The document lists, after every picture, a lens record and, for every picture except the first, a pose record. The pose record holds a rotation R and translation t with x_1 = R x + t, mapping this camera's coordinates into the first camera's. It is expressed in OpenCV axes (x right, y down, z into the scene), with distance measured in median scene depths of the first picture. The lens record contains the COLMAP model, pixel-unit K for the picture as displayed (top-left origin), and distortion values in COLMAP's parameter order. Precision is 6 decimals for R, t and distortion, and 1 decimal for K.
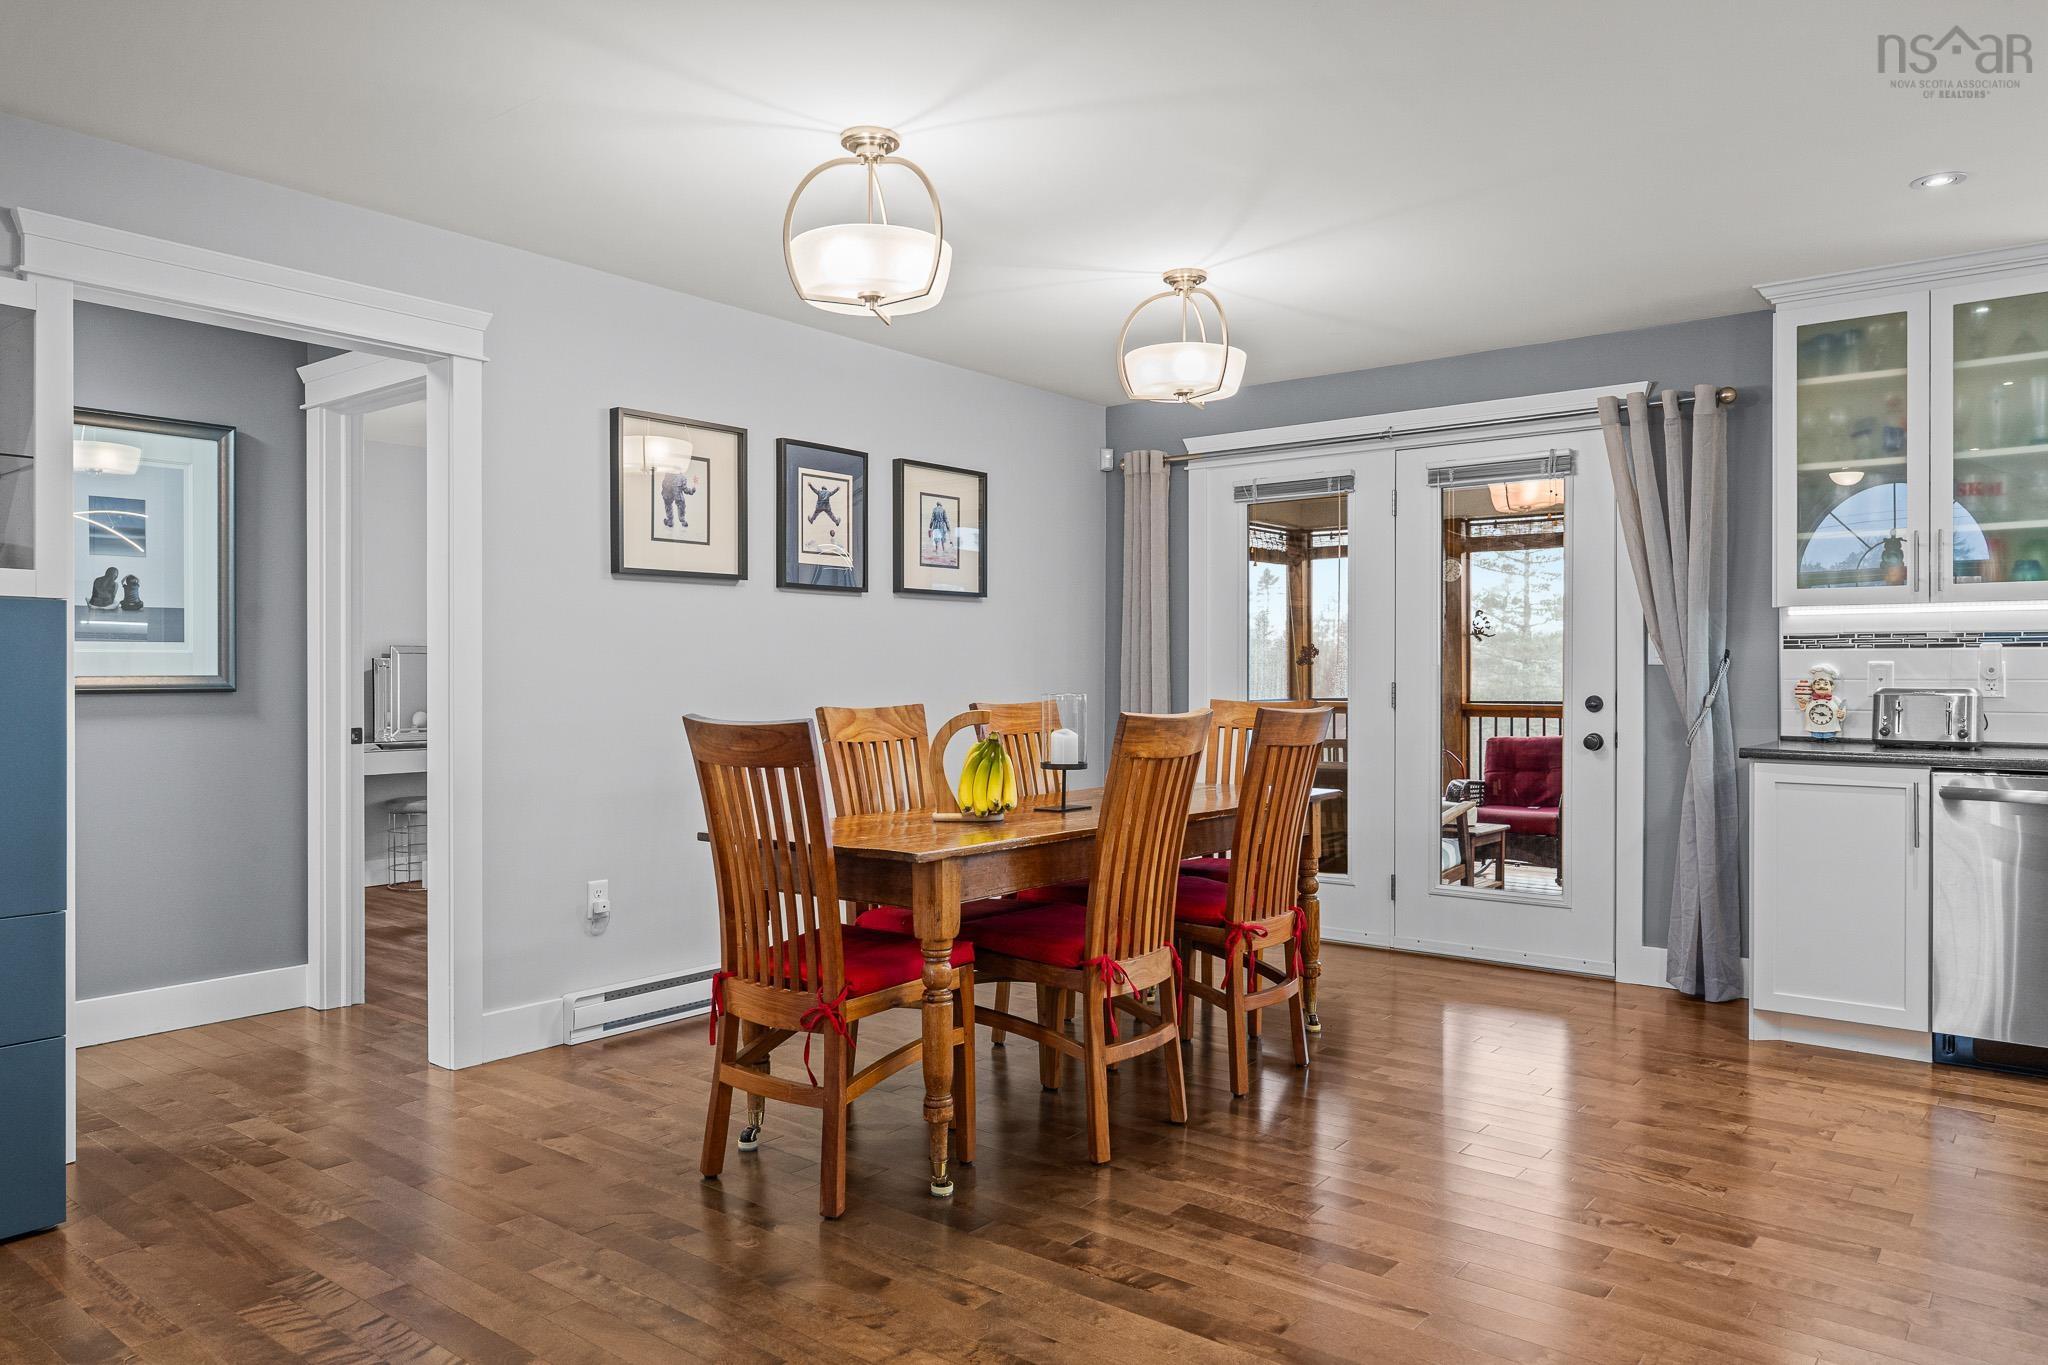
lens RADIAL K [[1313.3, 0, 1023.6], [0, 1313.3, 667.8], [0, 0, 1]] dist [0.001170, -0.001440]
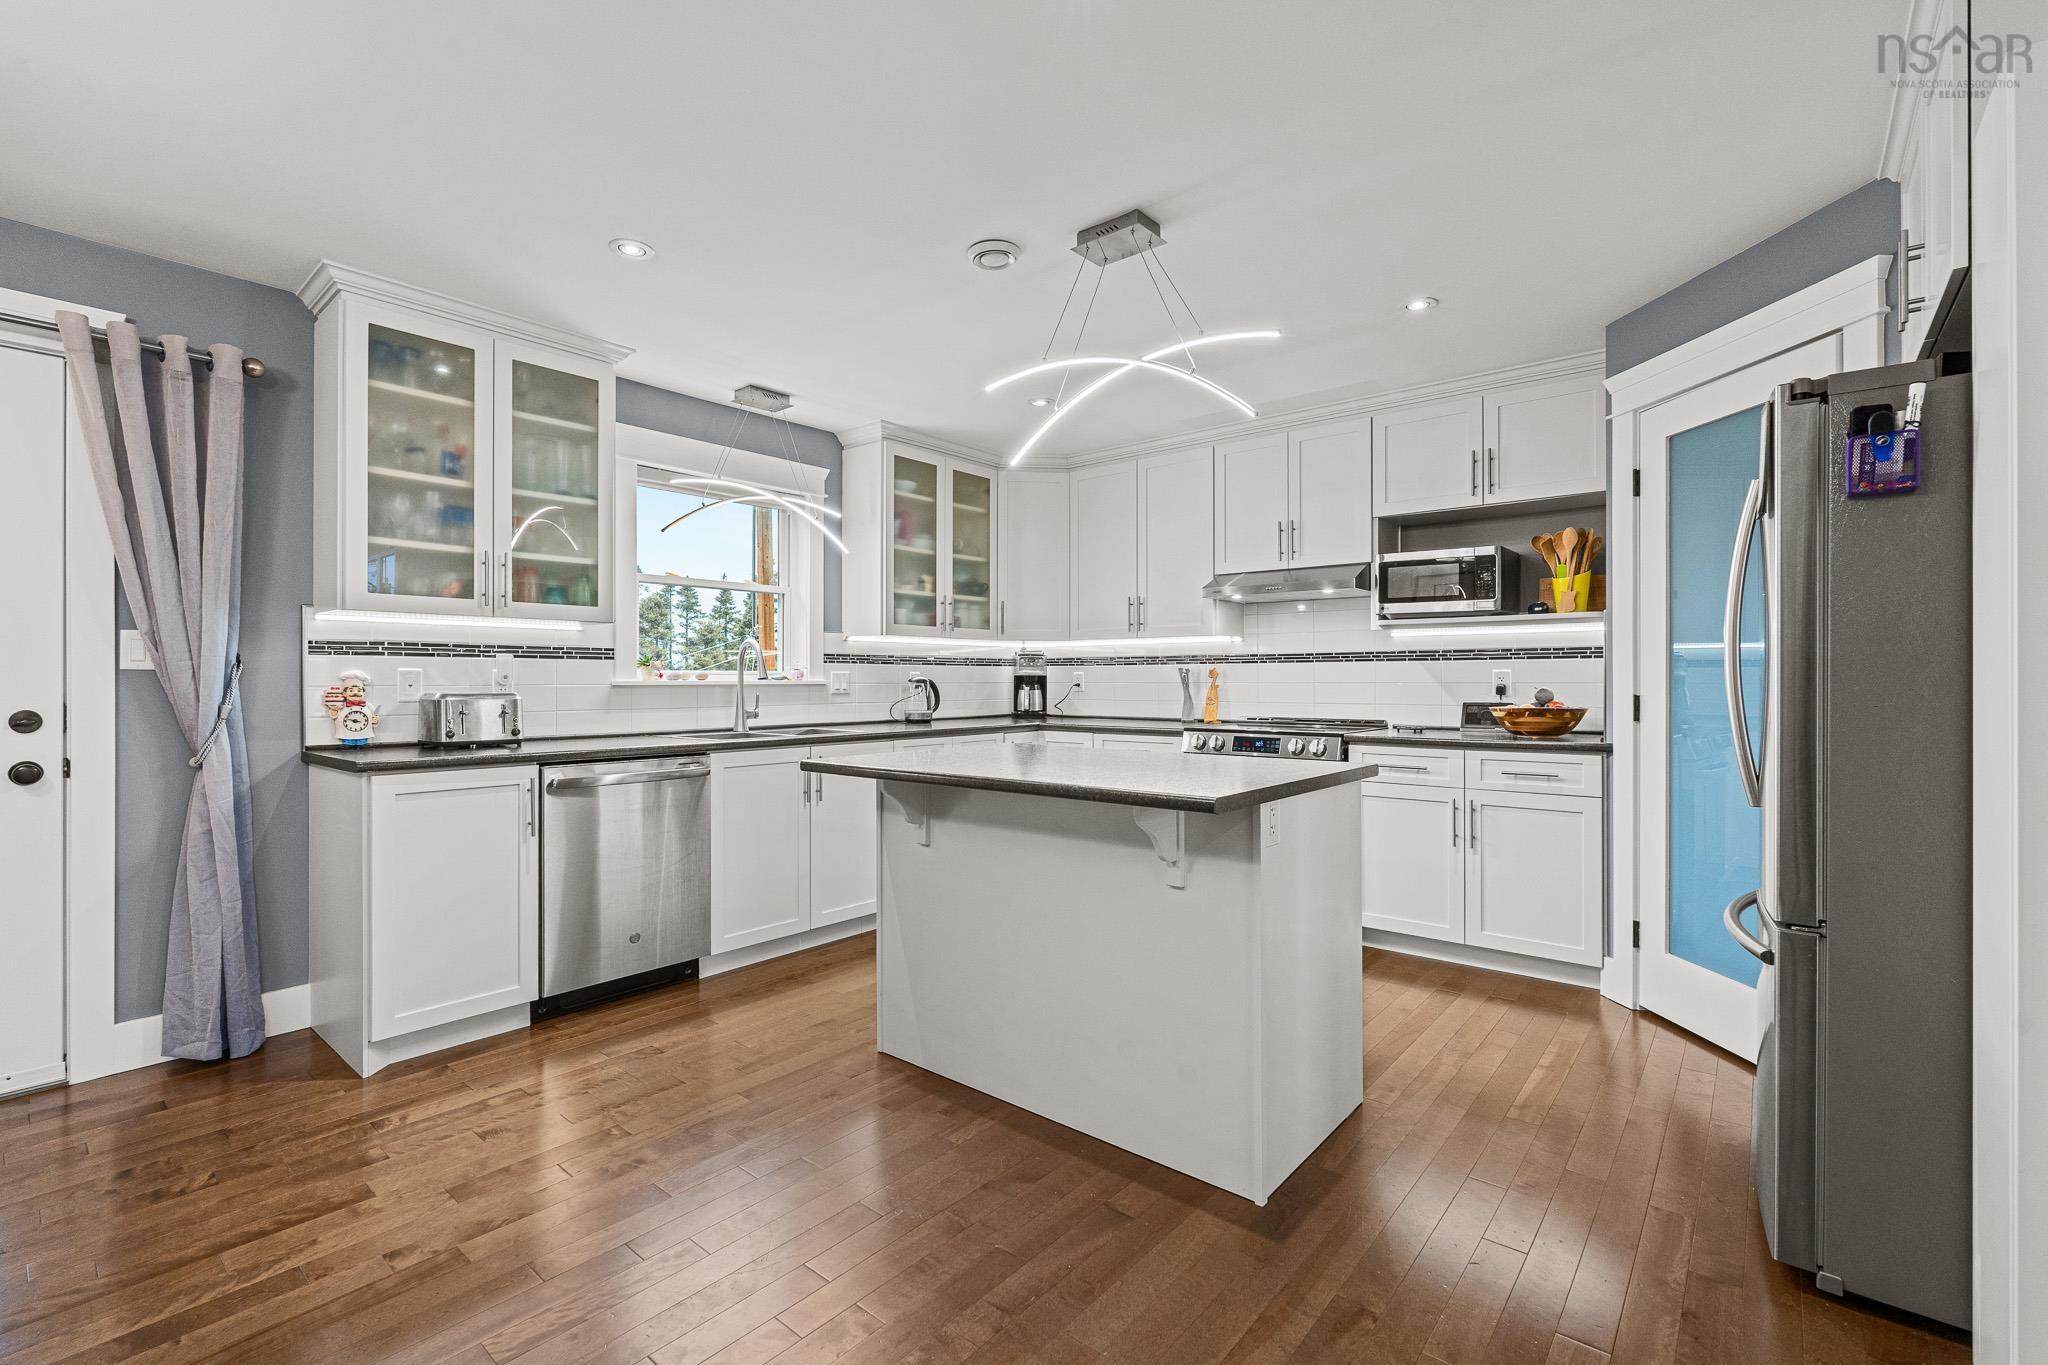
lens RADIAL K [[900.4, 0, 1017.5], [0, 900.4, 673.7], [0, 0, 1]] dist [-0.000035, -0.000071]
pose [[0.043198, 0.005313, 0.999052, -0.082377], [-0.002775, 0.999983, -0.005198, 0.002467], [-0.999063, -0.002548, 0.043212, 0.716823]]
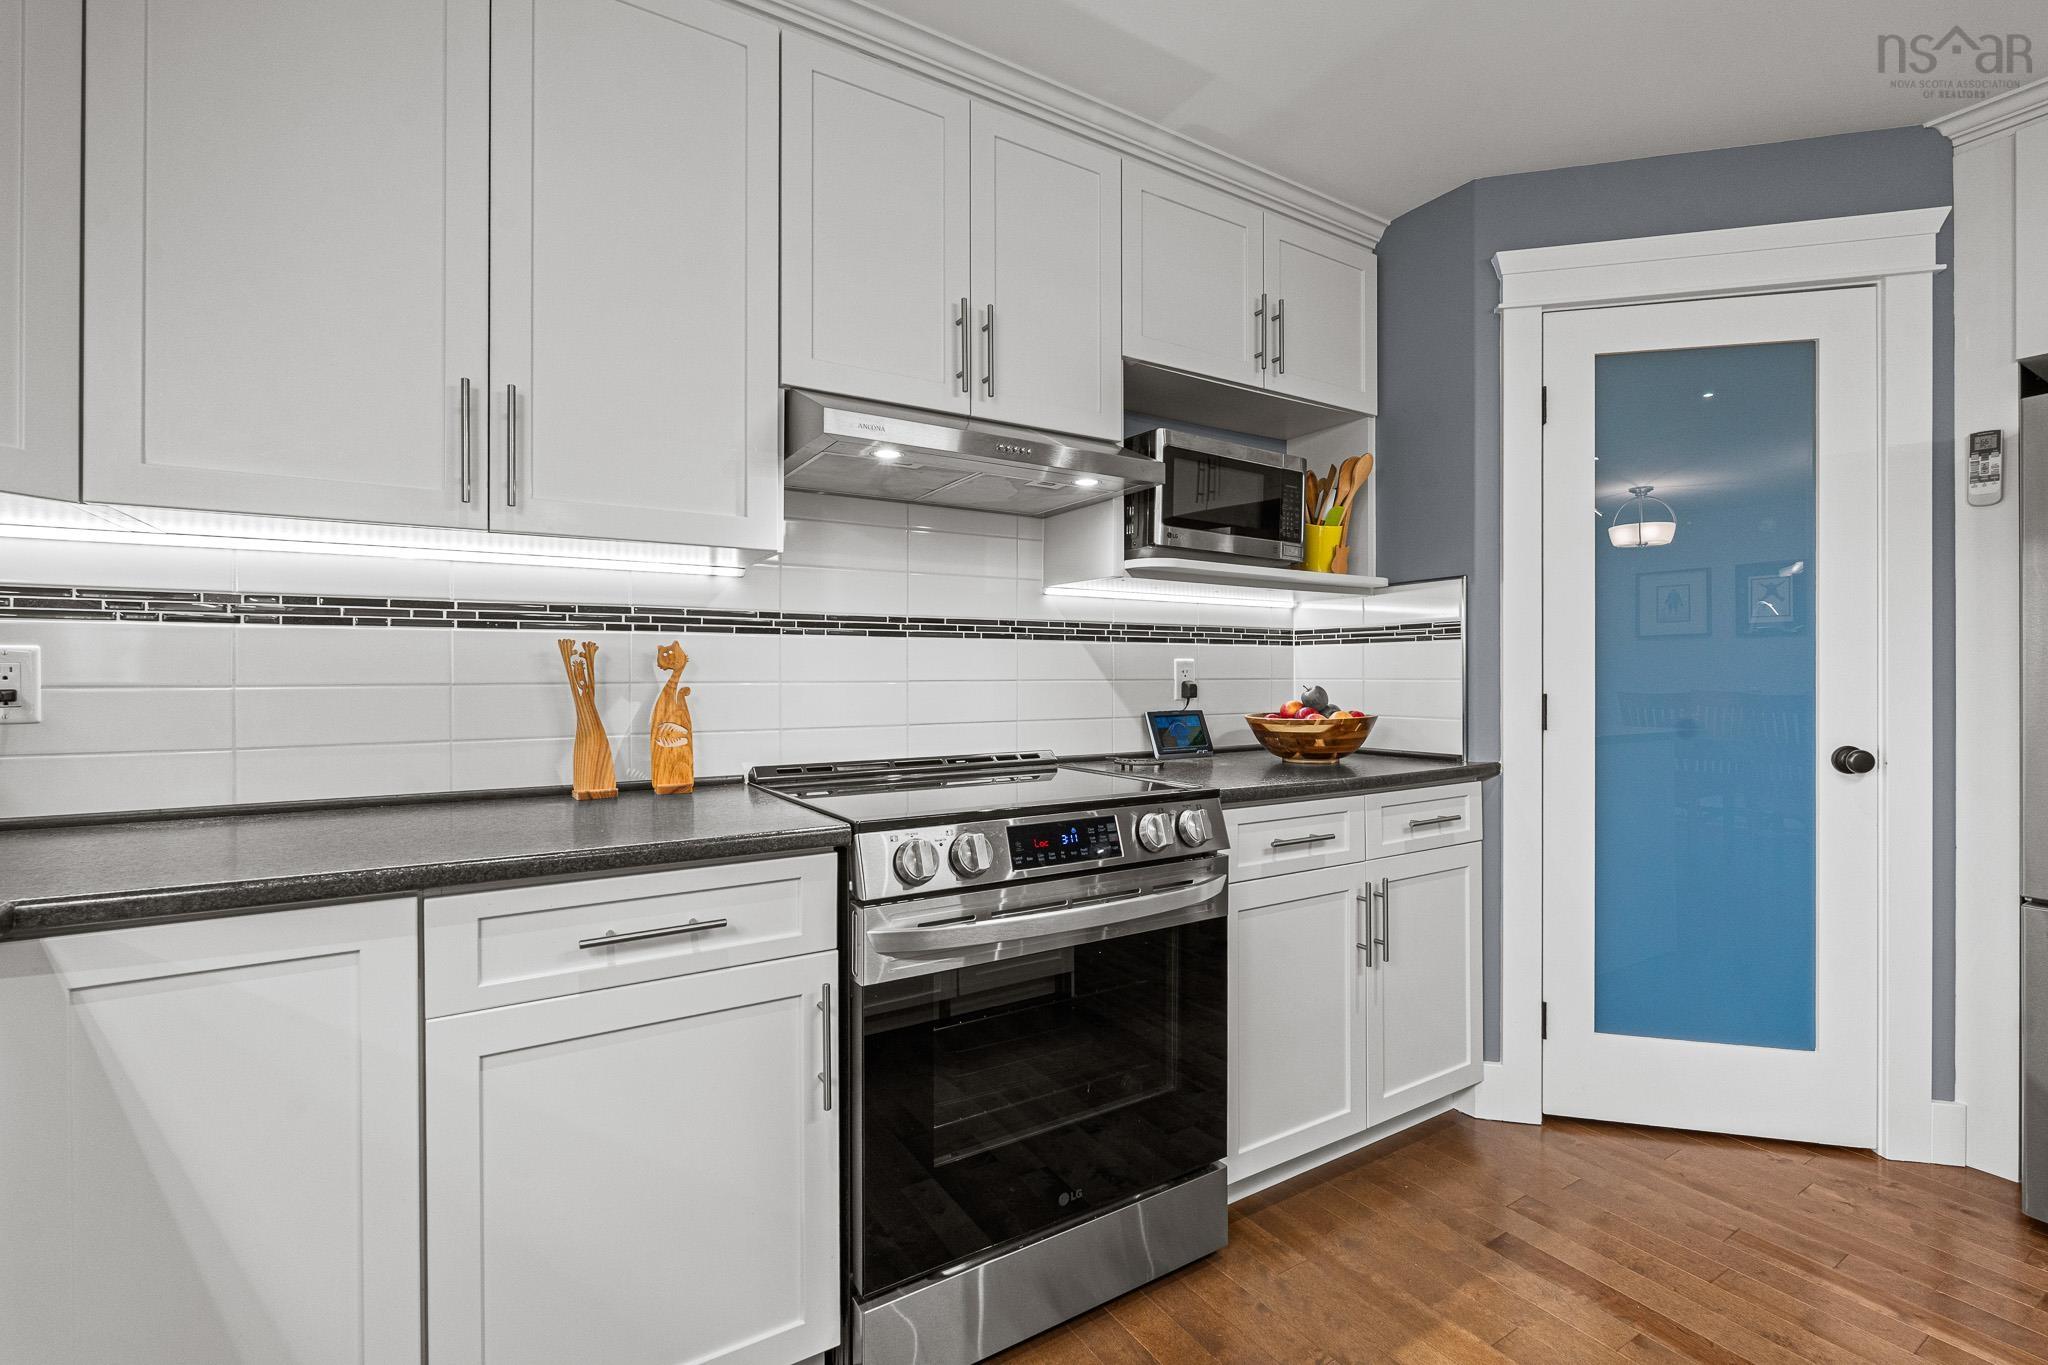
lens RADIAL K [[900.4, 0, 1022.3], [0, 900.4, 676.1], [0, 0, 1]] dist [-0.000035, -0.000071]
pose [[-0.936834, -0.000585, 0.349775, 0.948310], [-0.000765, 1.000000, -0.000376, 0.004597], [-0.349775, -0.000619, -0.936834, 0.889197]]
